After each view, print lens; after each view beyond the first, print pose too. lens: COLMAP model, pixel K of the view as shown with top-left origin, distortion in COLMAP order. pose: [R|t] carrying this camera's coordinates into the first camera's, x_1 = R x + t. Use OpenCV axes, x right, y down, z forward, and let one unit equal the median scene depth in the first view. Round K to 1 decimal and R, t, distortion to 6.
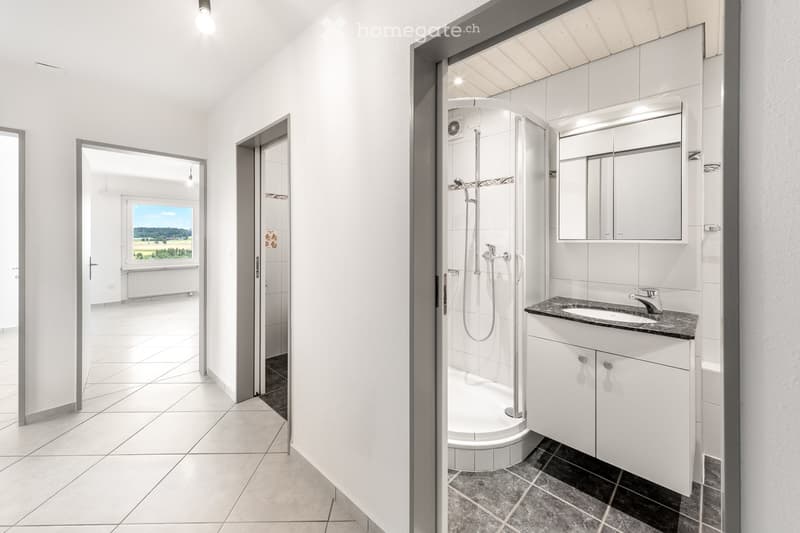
lens RADIAL K [[318.9, 0, 396.7], [0, 318.9, 237.3], [0, 0, 1]] dist [0.005567, -0.000748]
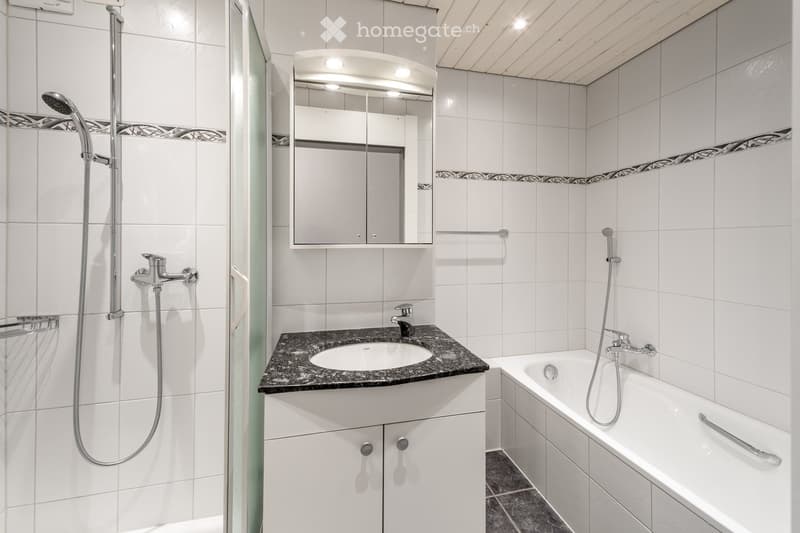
lens RADIAL K [[318.9, 0, 400.9], [0, 318.9, 243.4], [0, 0, 1]] dist [0.005567, -0.000748]
pose [[0.532921, 0.000374, 0.846165, 0.078466], [-0.000839, 1.000000, 0.000087, 0.005206], [-0.846165, -0.000756, 0.532921, 0.401885]]
